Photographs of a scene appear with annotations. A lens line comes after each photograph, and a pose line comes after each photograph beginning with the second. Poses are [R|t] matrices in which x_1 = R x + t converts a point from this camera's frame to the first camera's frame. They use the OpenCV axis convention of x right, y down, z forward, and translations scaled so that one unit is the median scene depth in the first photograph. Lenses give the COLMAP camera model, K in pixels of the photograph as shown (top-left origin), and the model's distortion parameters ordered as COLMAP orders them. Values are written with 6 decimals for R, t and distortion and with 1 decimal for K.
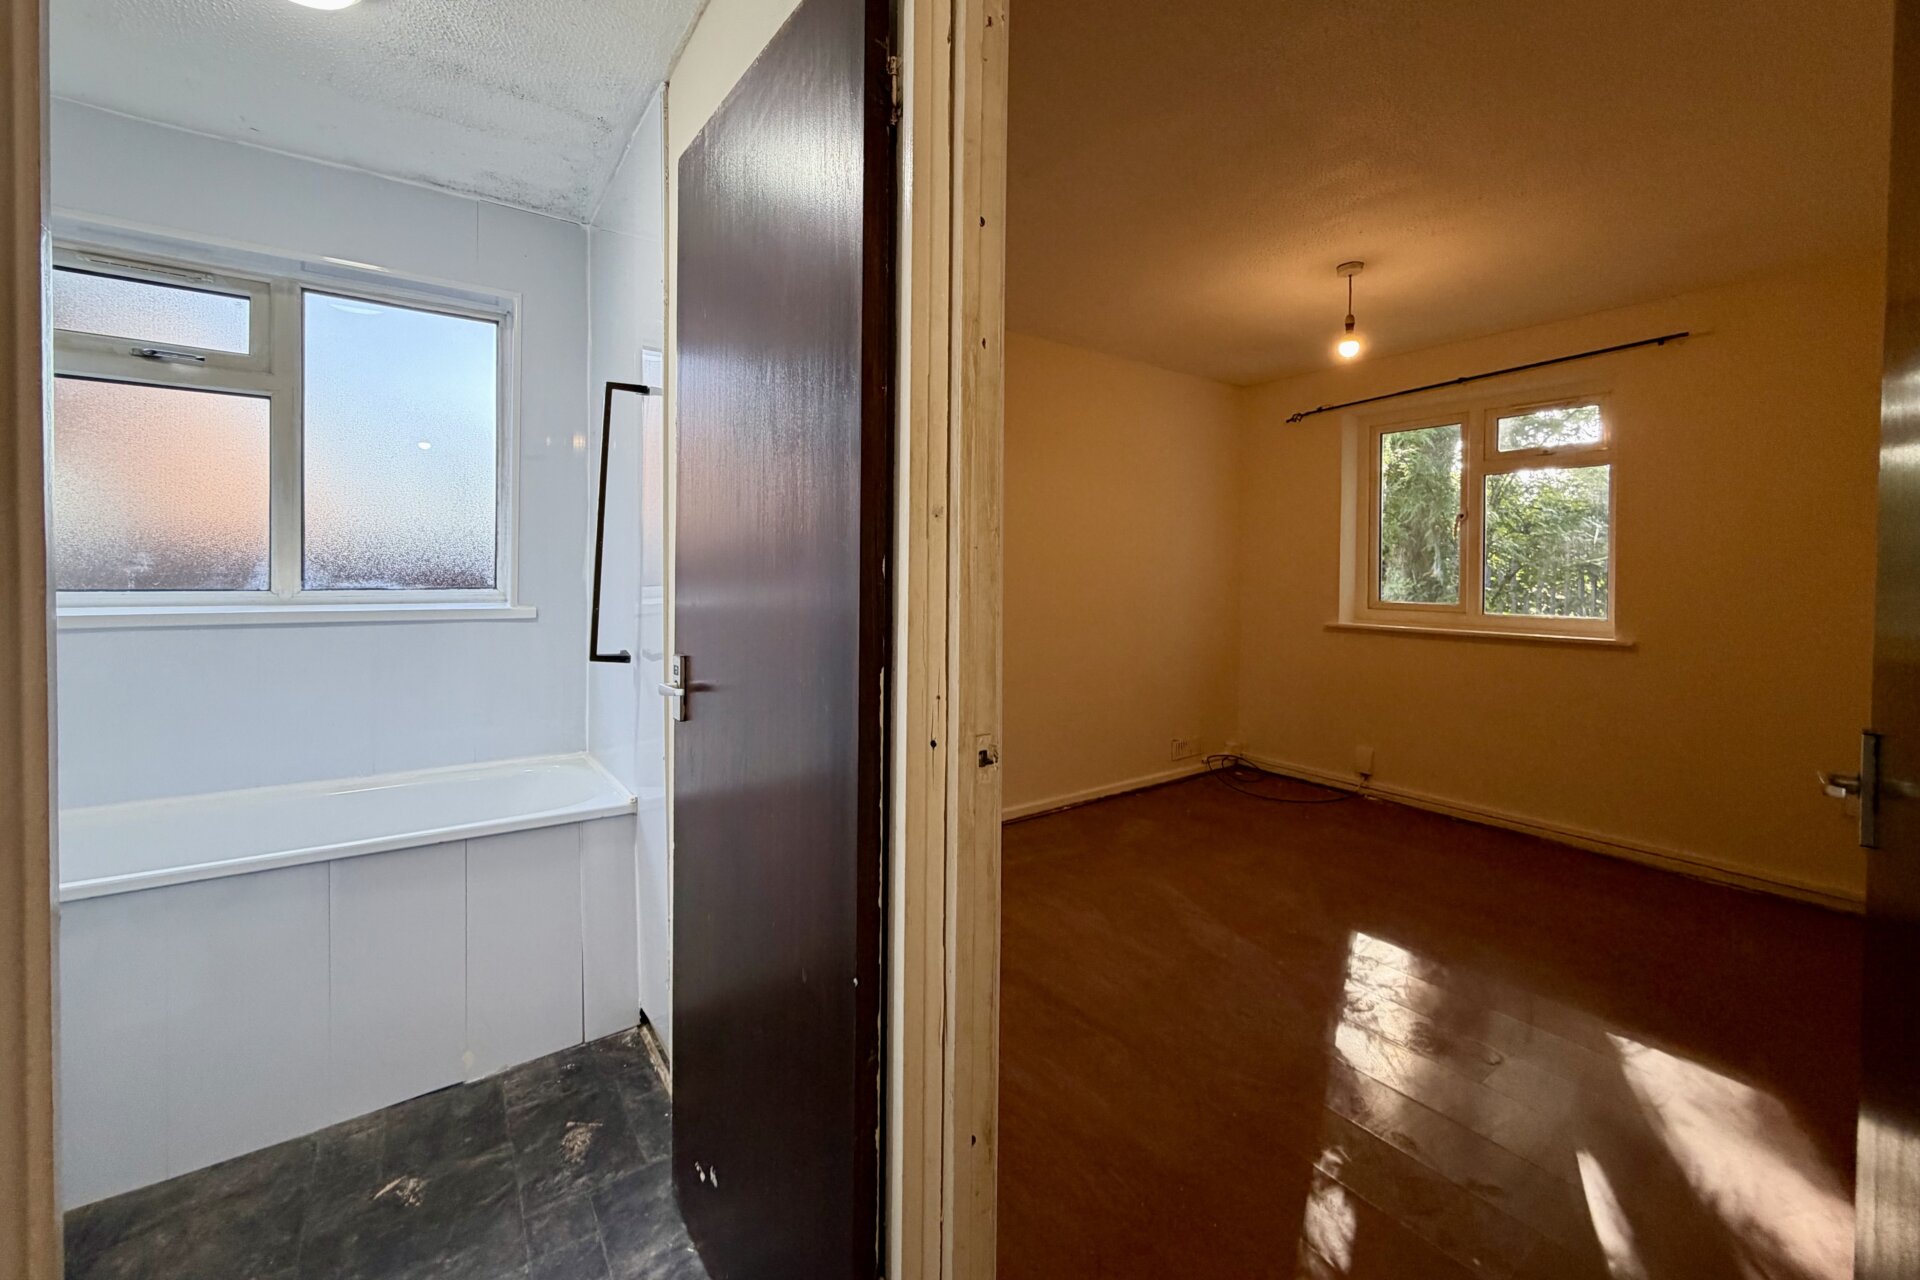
lens RADIAL K [[758.7, 0, 955.6], [0, 758.7, 573.1], [0, 0, 1]] dist [-0.000849, -0.000089]
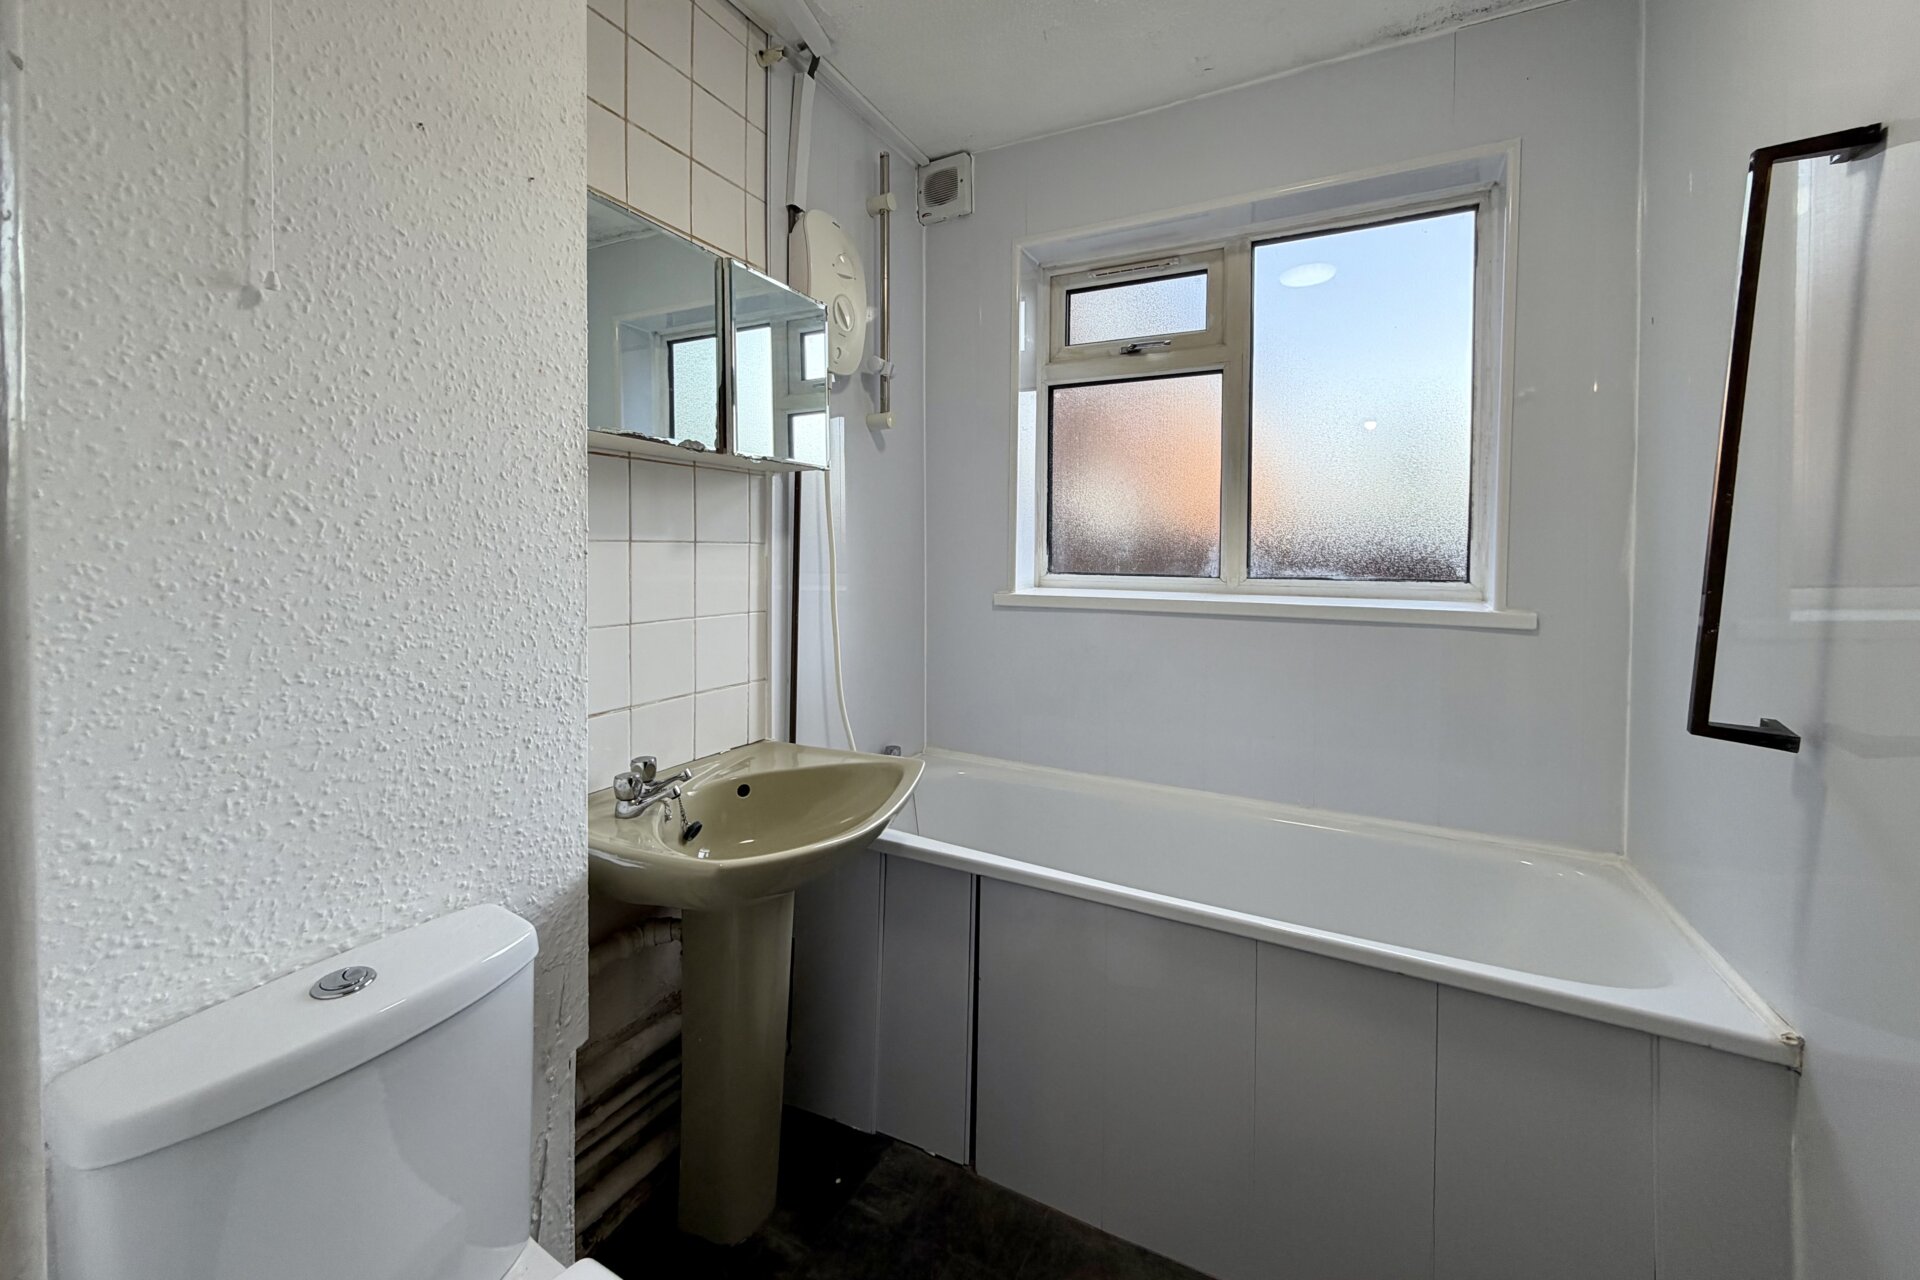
lens RADIAL K [[758.7, 0, 955.6], [0, 758.7, 573.1], [0, 0, 1]] dist [-0.000849, -0.000089]
pose [[0.450247, 0.017156, -0.892739, -0.208692], [-0.007248, 0.999853, 0.015559, 0.004802], [0.892875, -0.000535, 0.450305, 0.277922]]
